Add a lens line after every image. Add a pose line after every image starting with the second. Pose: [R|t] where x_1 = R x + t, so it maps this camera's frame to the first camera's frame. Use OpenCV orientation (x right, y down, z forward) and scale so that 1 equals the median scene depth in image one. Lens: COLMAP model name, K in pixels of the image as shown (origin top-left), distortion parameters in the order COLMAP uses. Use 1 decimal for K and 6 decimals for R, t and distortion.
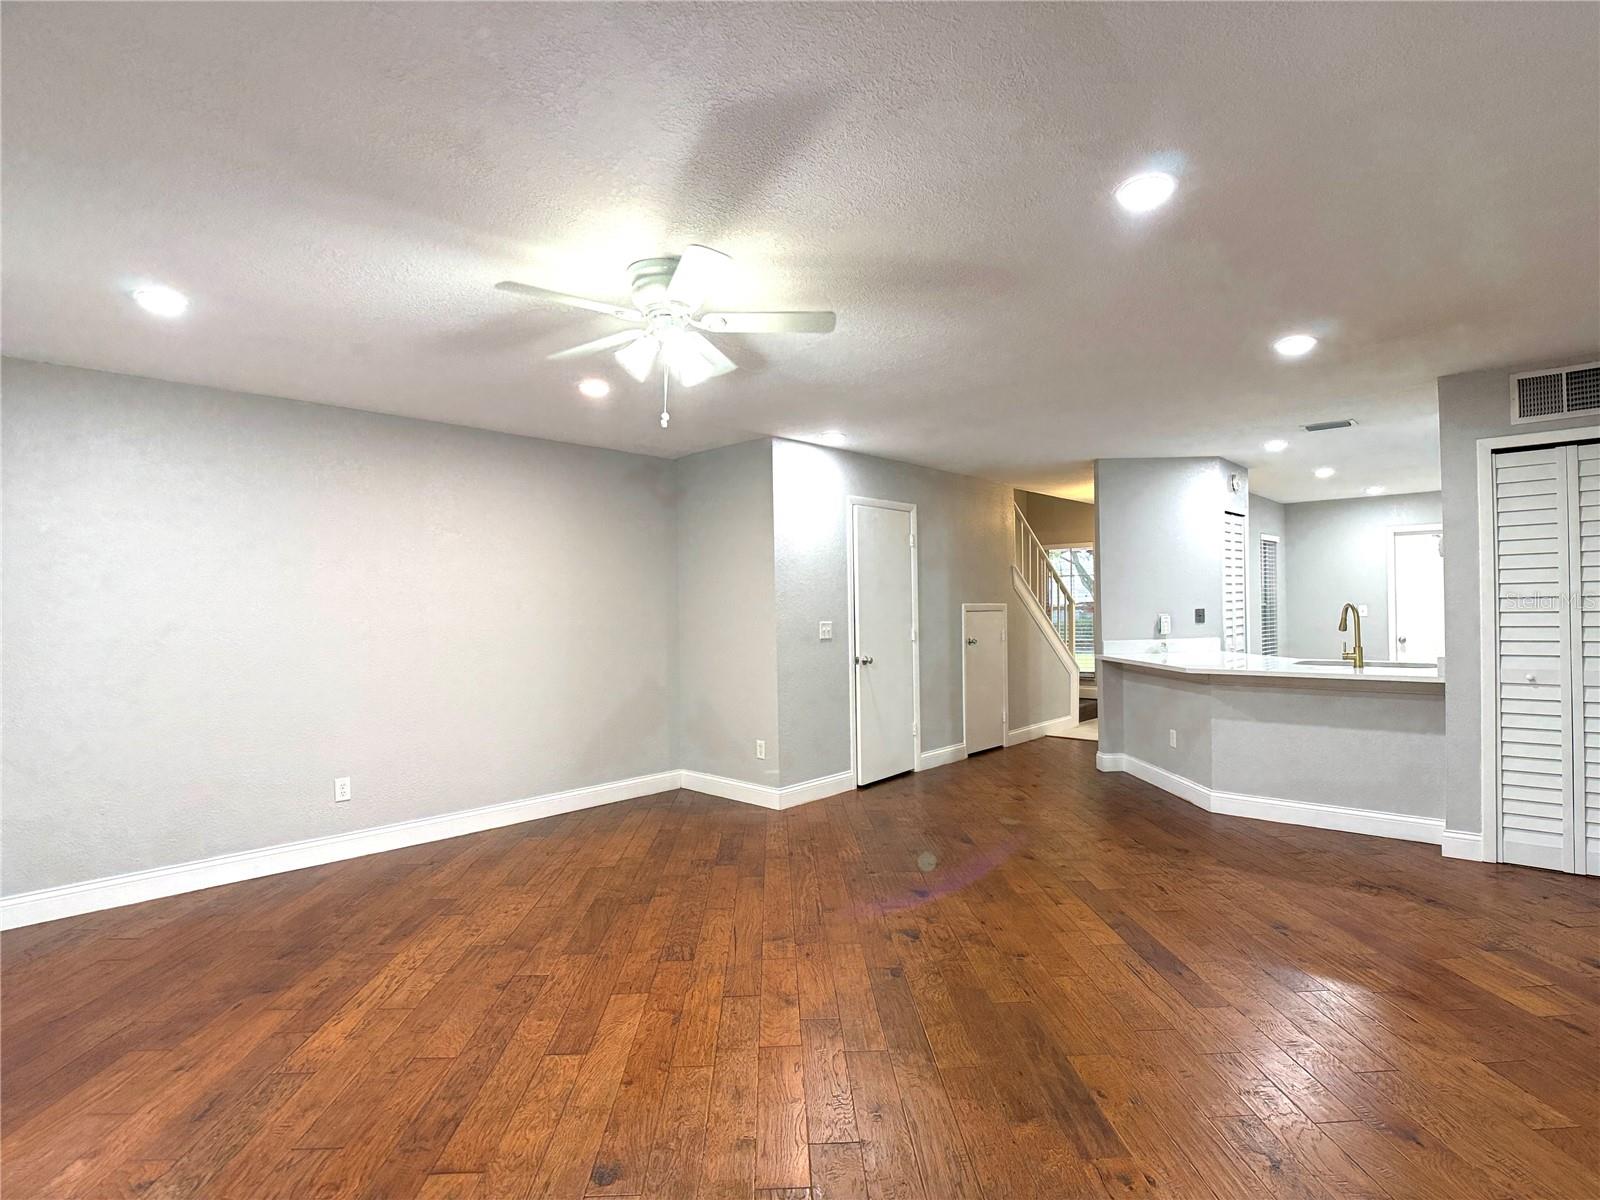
lens RADIAL K [[814.9, 0, 806.3], [0, 814.9, 601.9], [0, 0, 1]] dist [-0.006498, -0.018297]
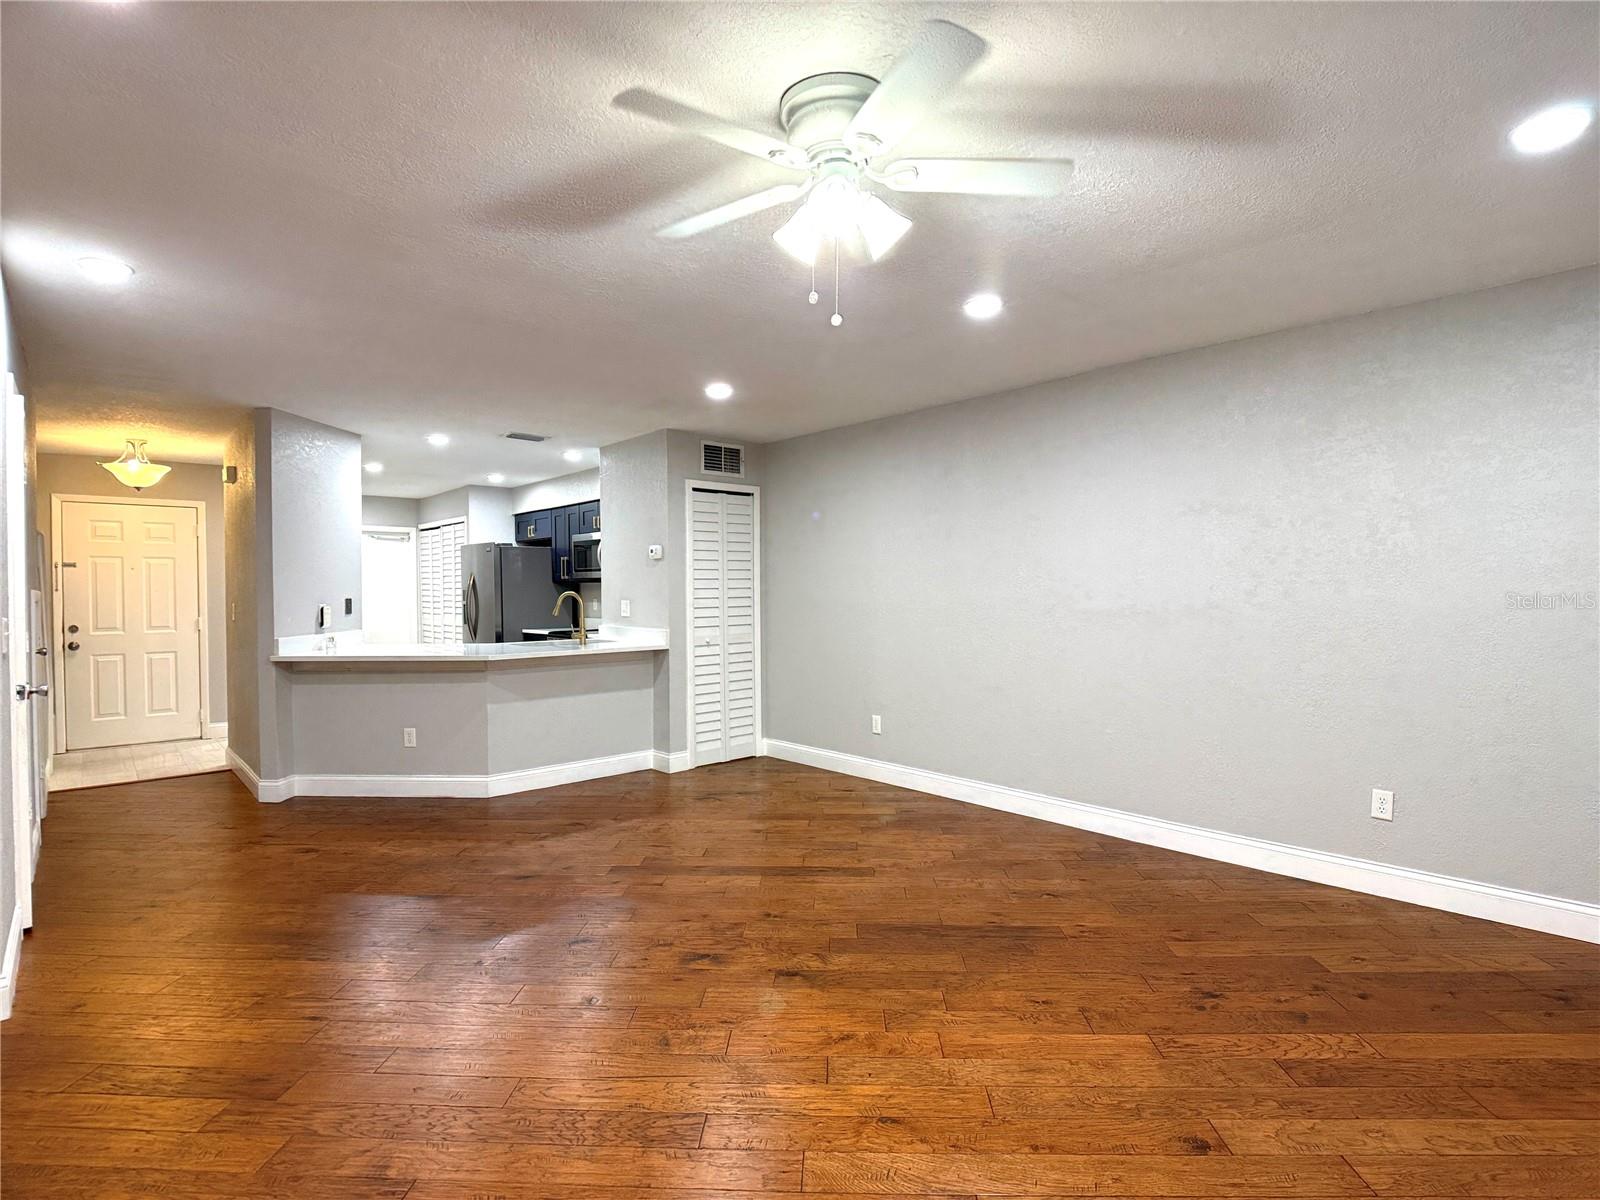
lens RADIAL K [[814.9, 0, 806.3], [0, 814.9, 601.9], [0, 0, 1]] dist [-0.006498, -0.018297]
pose [[0.067425, 0.001197, 0.997724, -0.628465], [-0.001075, 0.999999, -0.001127, 0.021157], [-0.997724, -0.000997, 0.067427, 0.697275]]
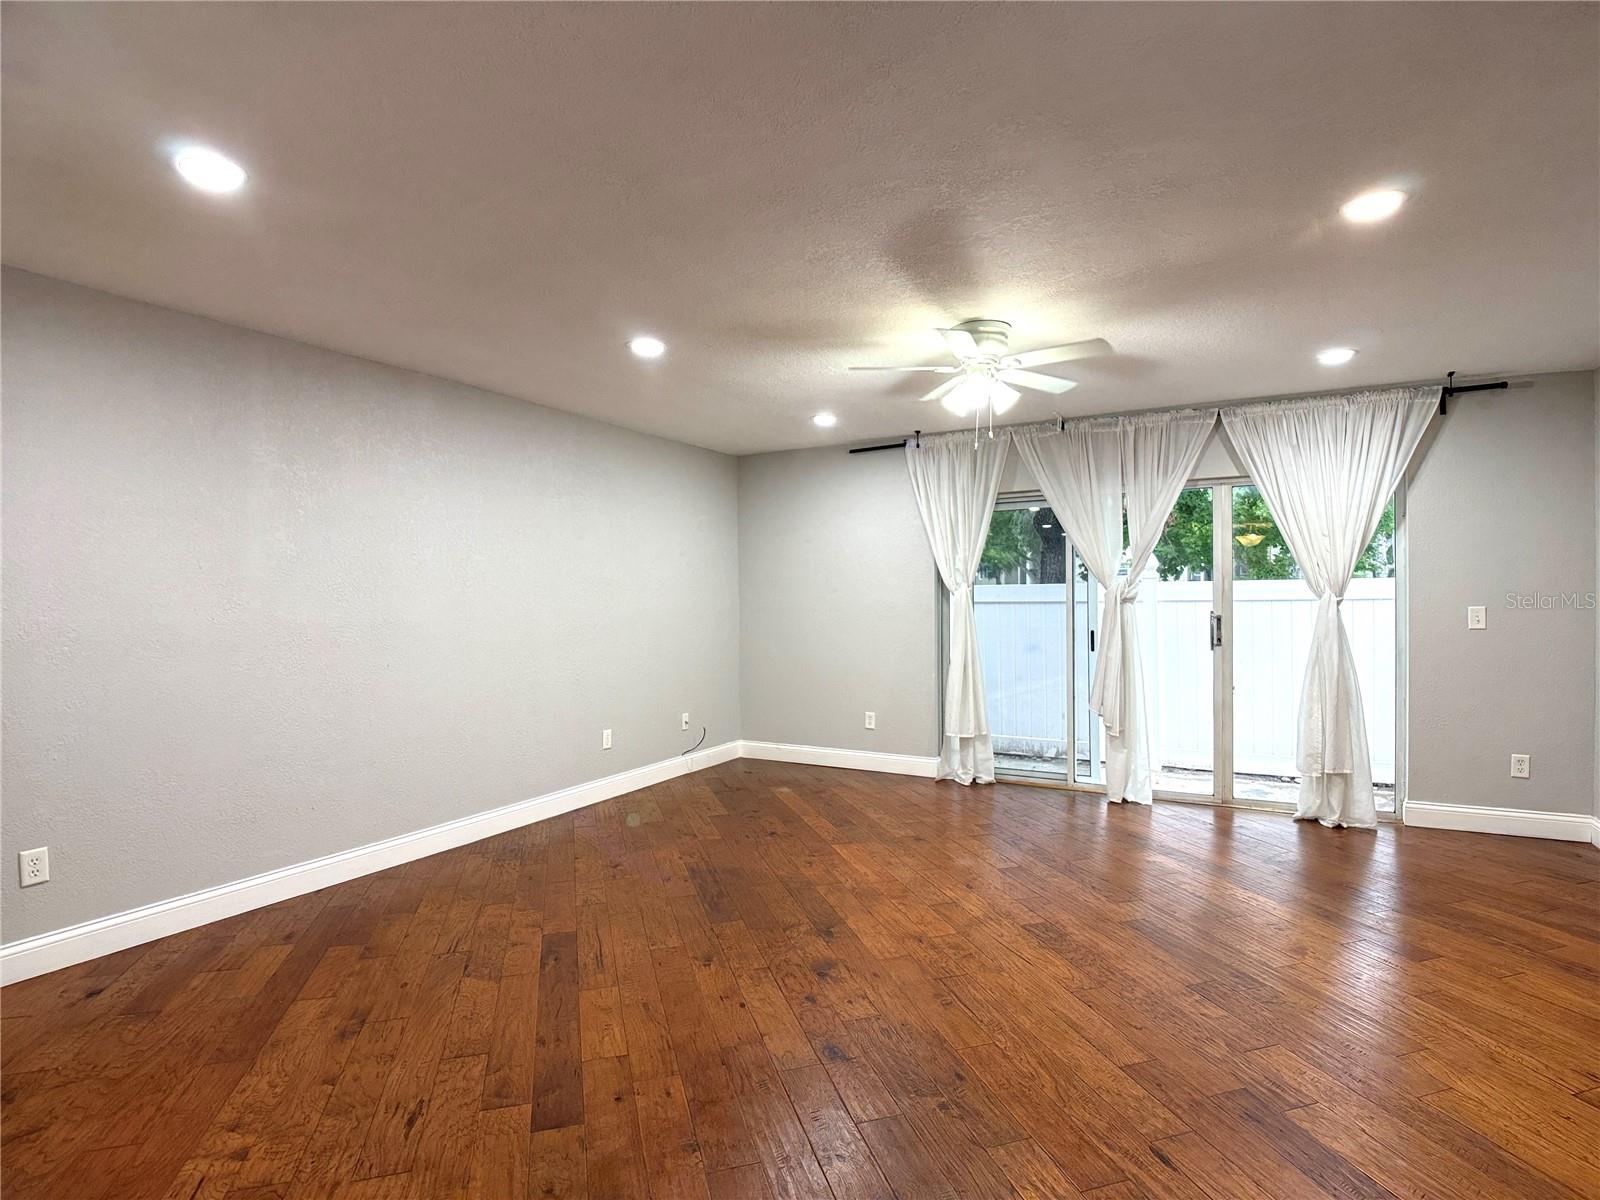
lens RADIAL K [[804.3, 0, 810.8], [0, 804.3, 603.0], [0, 0, 1]] dist [0.037207, -0.073215]
pose [[-0.965599, 0.028666, -0.258452, 0.301349], [0.026769, 0.999583, 0.010855, 0.004918], [0.258655, 0.003563, -0.965963, 1.539627]]
